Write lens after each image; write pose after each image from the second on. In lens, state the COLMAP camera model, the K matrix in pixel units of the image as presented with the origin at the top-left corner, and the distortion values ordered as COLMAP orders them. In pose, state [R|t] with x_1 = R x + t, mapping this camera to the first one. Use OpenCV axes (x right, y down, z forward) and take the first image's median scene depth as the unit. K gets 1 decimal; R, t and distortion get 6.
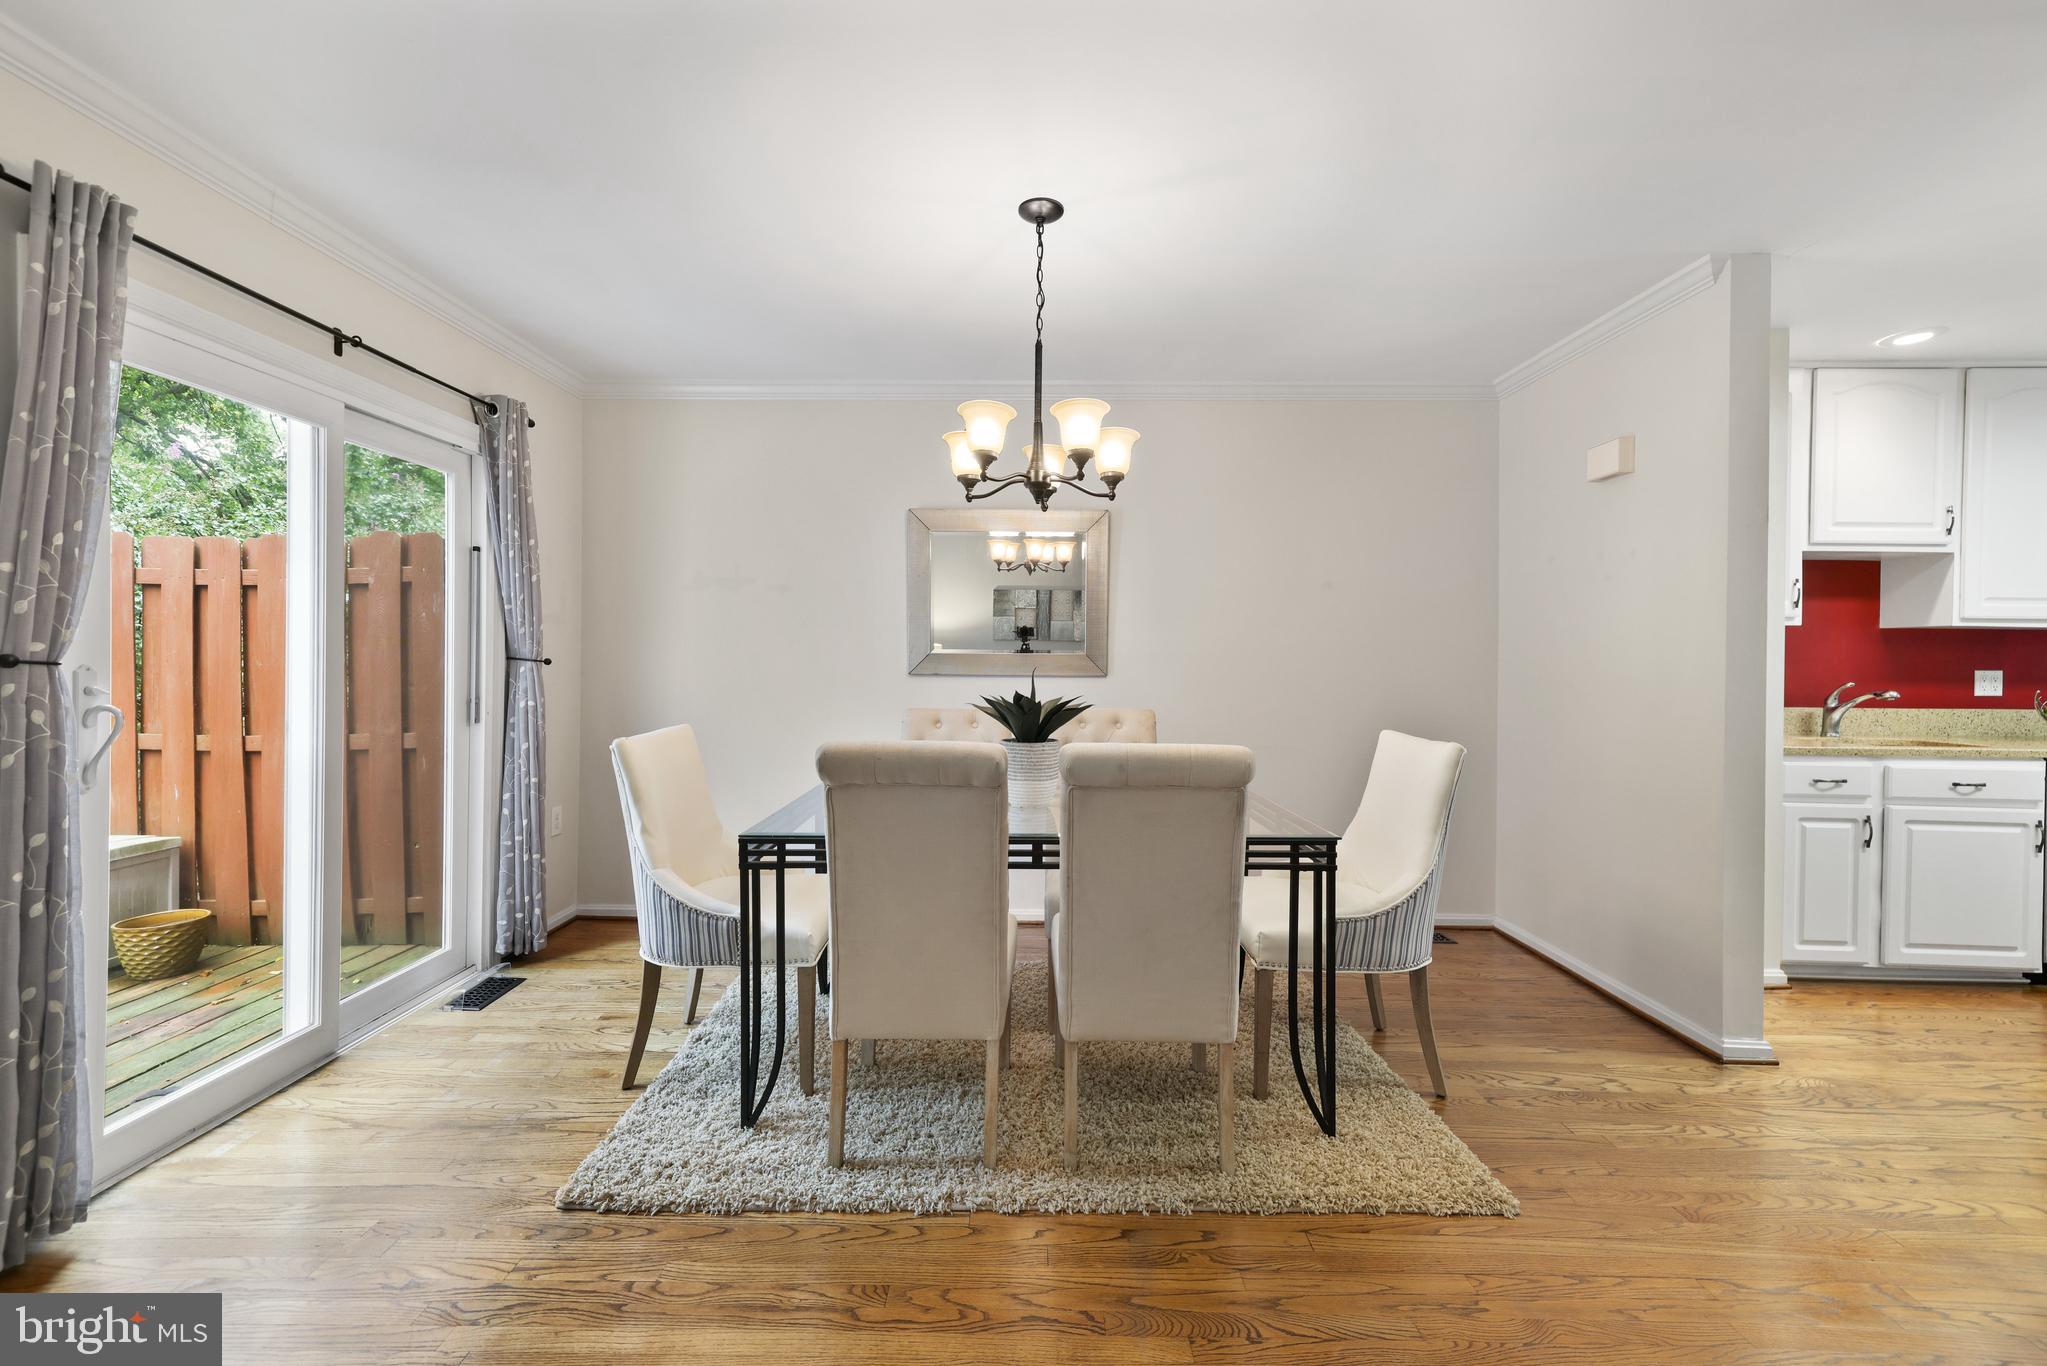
lens RADIAL K [[879.9, 0, 979.3], [0, 879.9, 675.6], [0, 0, 1]] dist [0.003552, 0.000870]
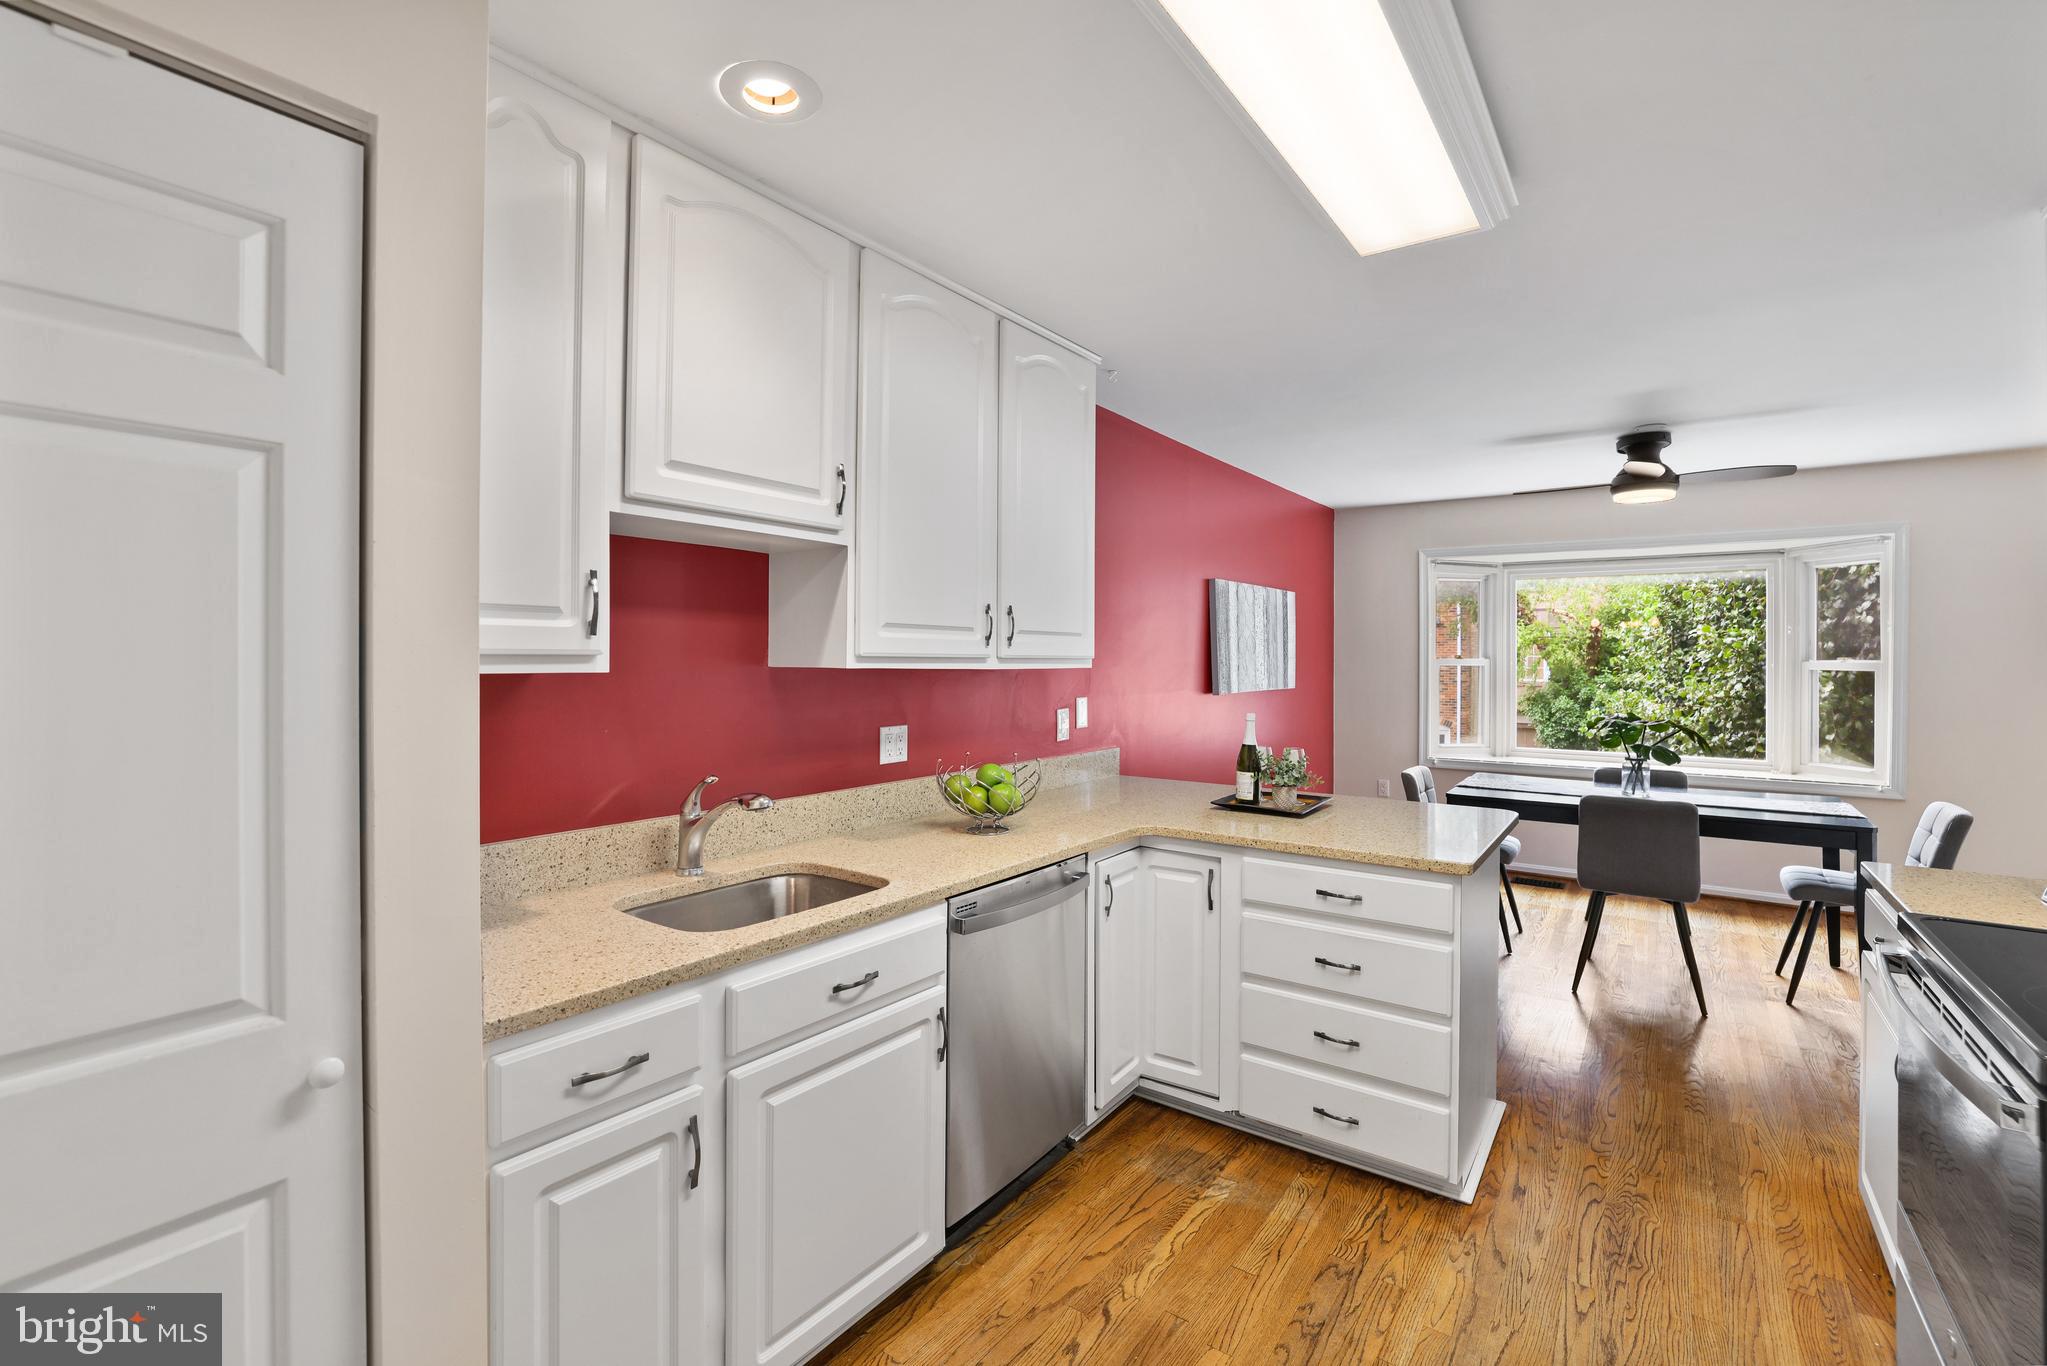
lens RADIAL K [[879.9, 0, 1022.9], [0, 879.9, 662.0], [0, 0, 1]] dist [0.003552, 0.000870]
pose [[0.569353, -0.007721, 0.822057, 0.681164], [0.006899, 0.999966, 0.004614, -0.062835], [-0.822064, 0.003045, 0.569386, 0.565777]]
